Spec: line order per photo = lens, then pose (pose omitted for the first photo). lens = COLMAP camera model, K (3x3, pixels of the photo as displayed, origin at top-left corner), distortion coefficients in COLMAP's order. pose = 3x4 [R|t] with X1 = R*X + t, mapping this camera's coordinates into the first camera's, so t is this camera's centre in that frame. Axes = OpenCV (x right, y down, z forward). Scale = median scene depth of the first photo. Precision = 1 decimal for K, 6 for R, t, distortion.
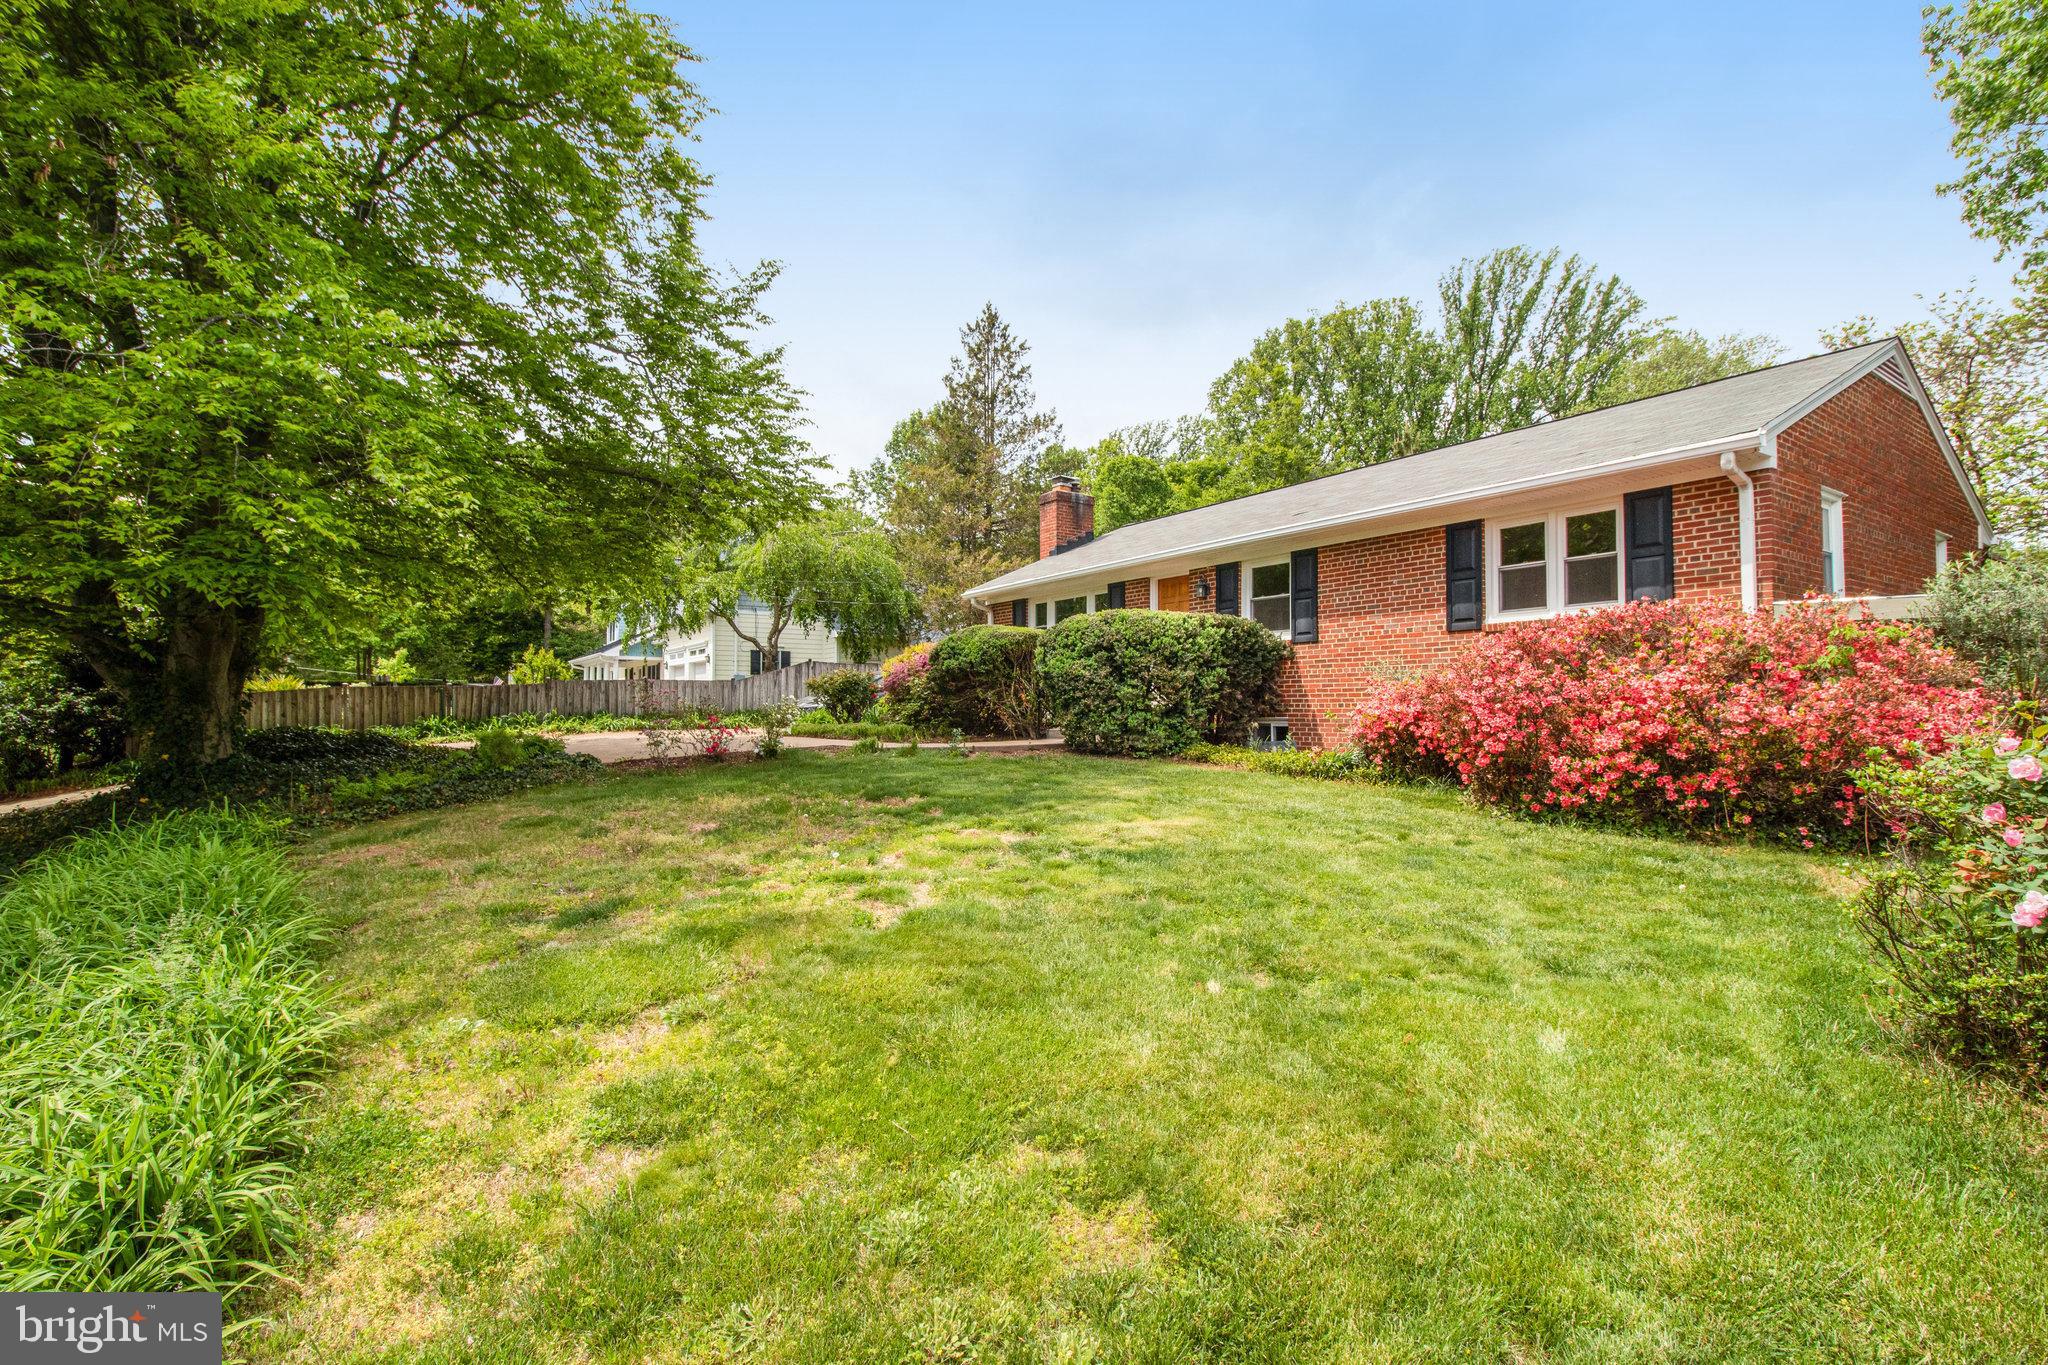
lens RADIAL K [[976.3, 0, 1000.3], [0, 976.3, 687.6], [0, 0, 1]] dist [0.000269, -0.000216]
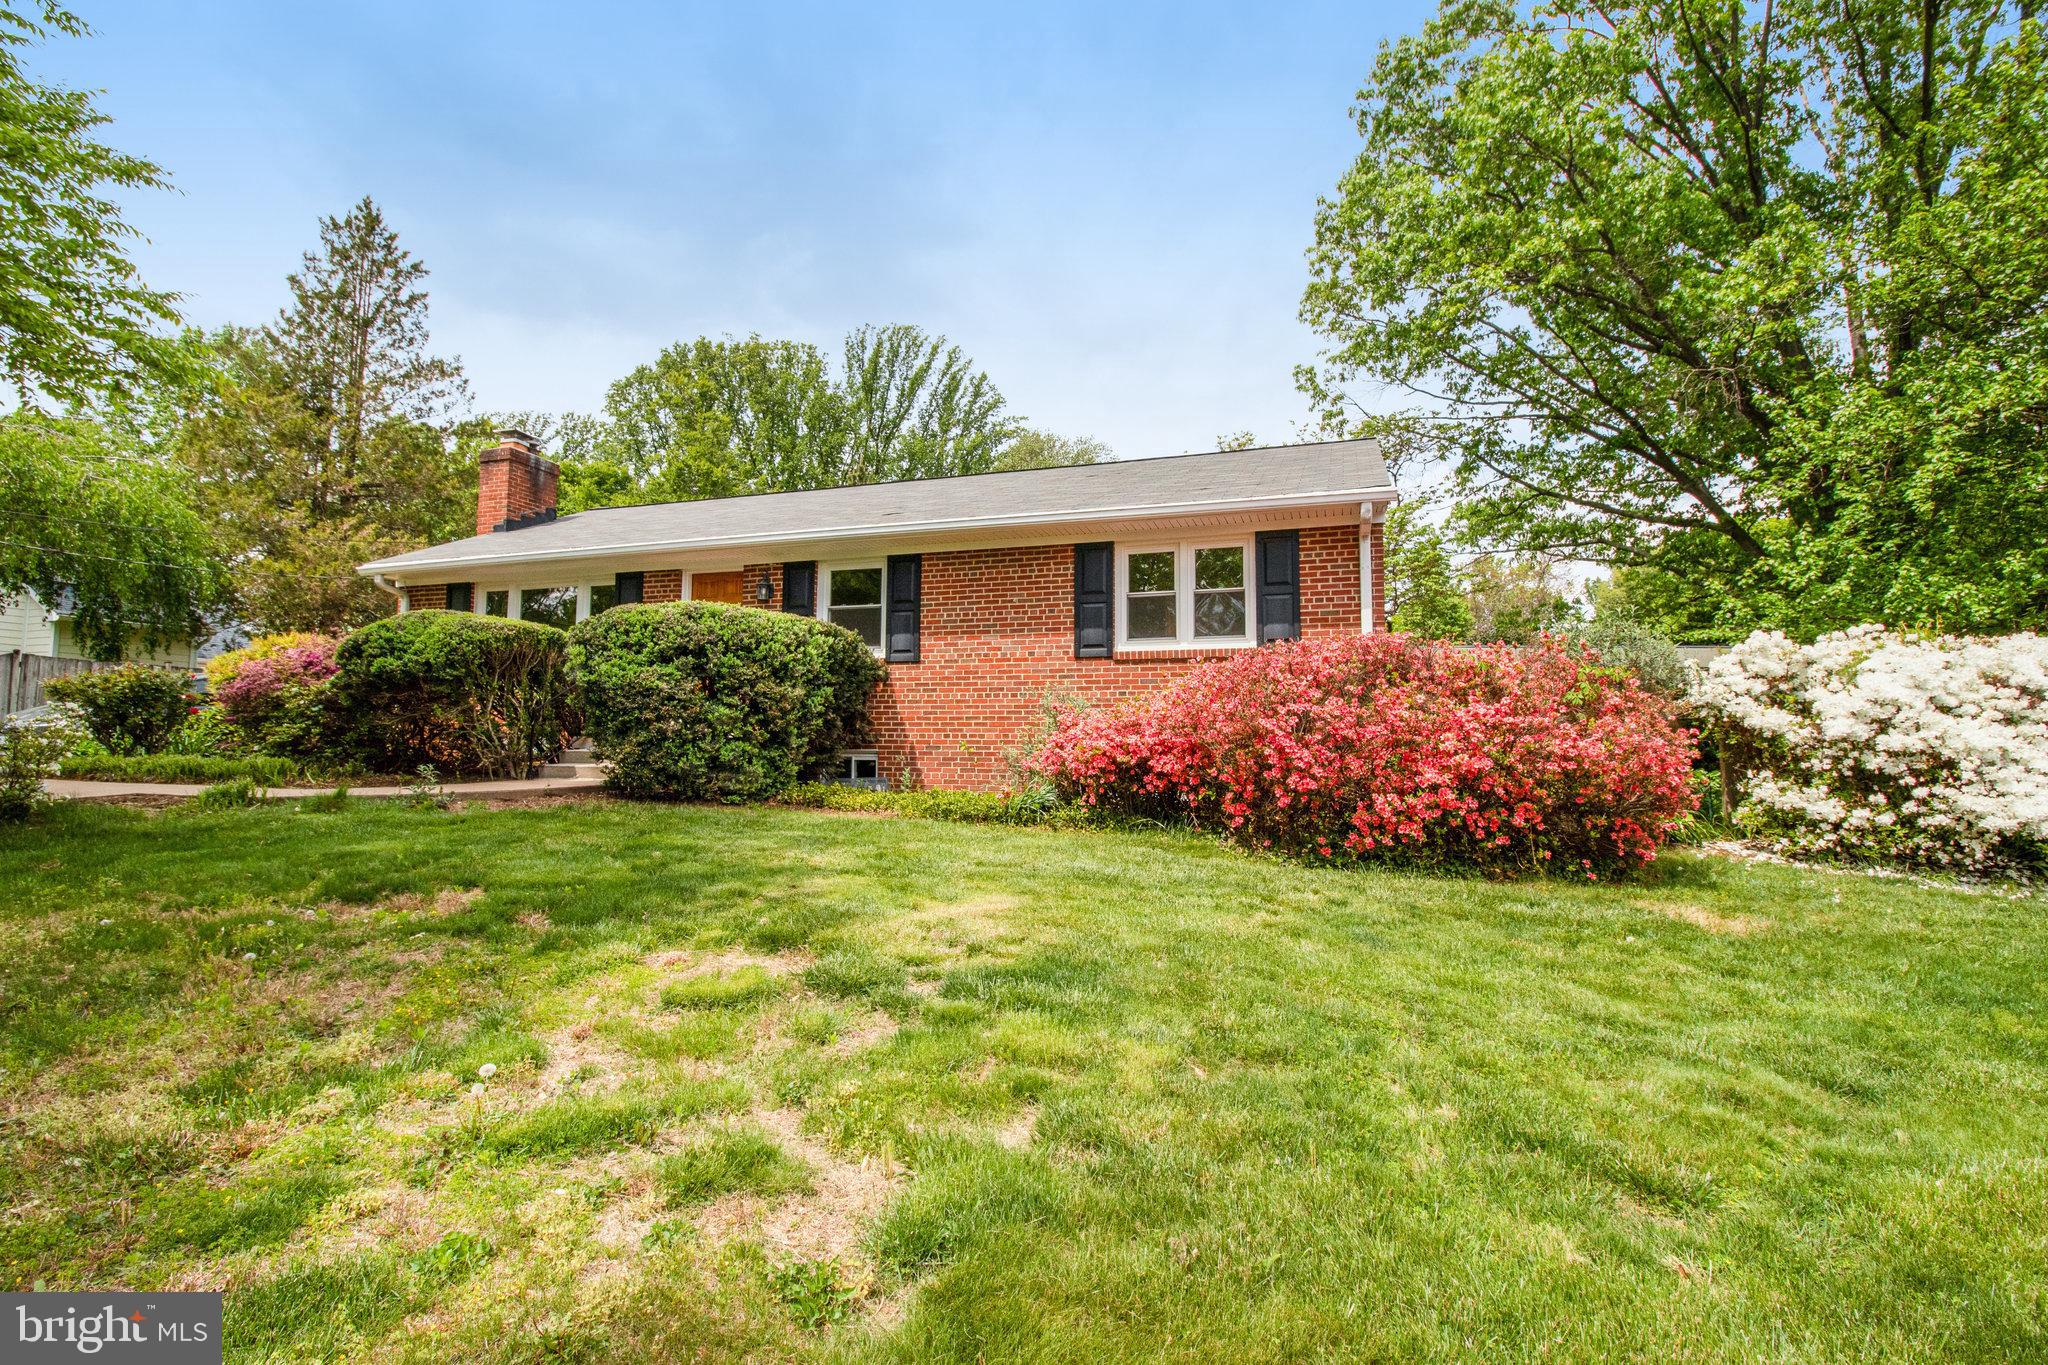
lens RADIAL K [[978.0, 0, 1027.2], [0, 978.0, 672.2], [0, 0, 1]] dist [0.005078, -0.016030]
pose [[0.789942, 0.053436, 0.610849, -0.099608], [-0.023258, 0.998090, -0.057234, 0.007305], [-0.612741, 0.031004, 0.789675, 0.204399]]
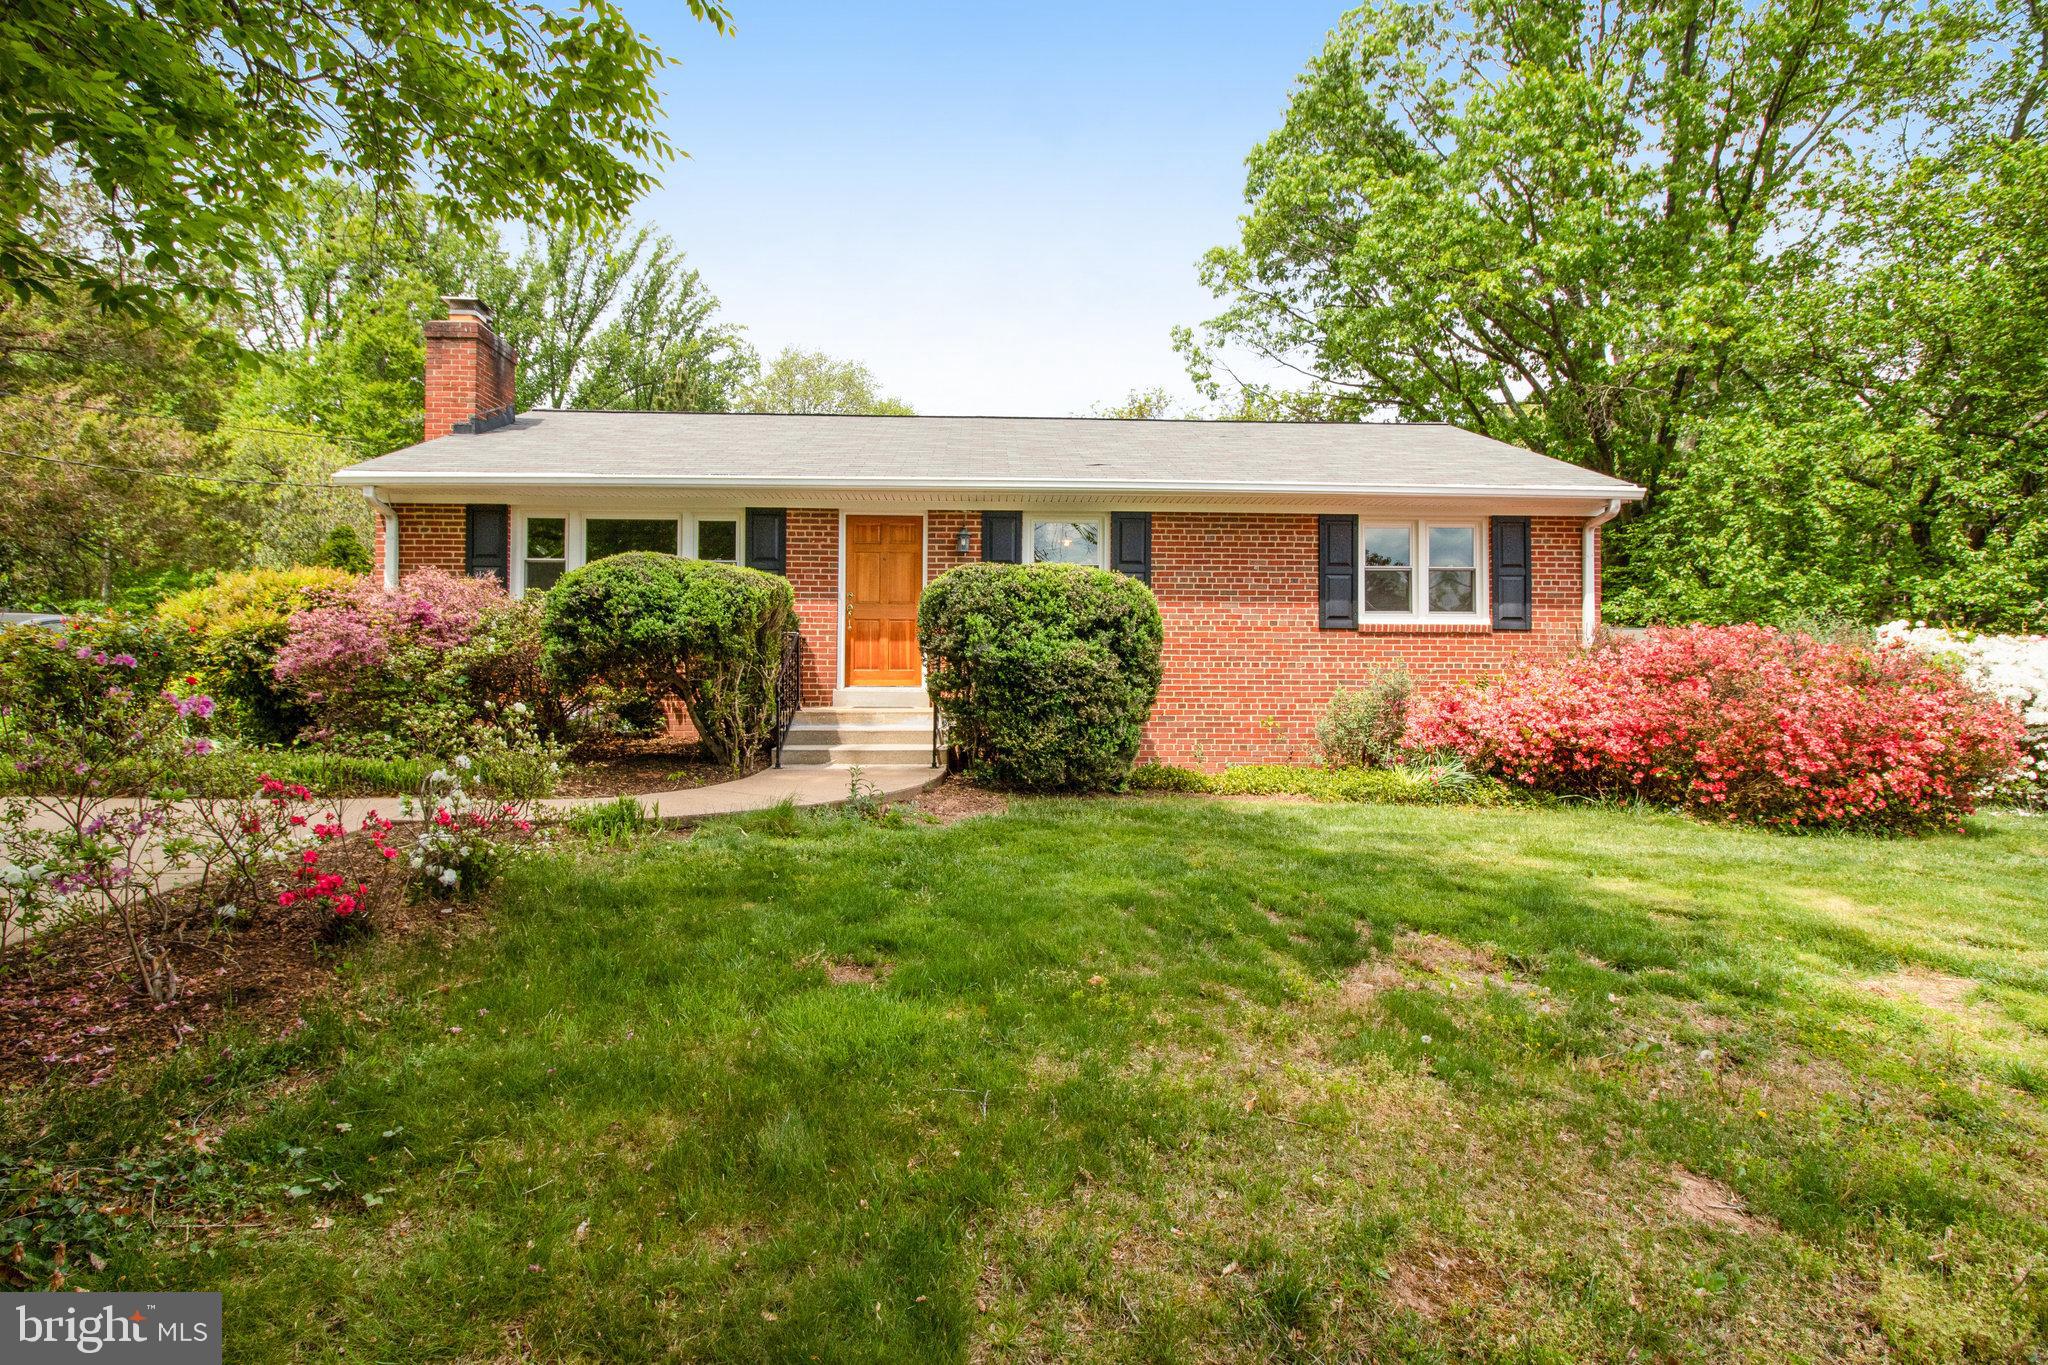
lens RADIAL K [[978.0, 0, 1027.2], [0, 978.0, 672.2], [0, 0, 1]] dist [0.005078, -0.016030]
pose [[0.513871, 0.010530, 0.857803, -0.338552], [-0.027956, 0.999599, 0.004477, -0.008263], [-0.857412, -0.026281, 0.513960, 0.524090]]
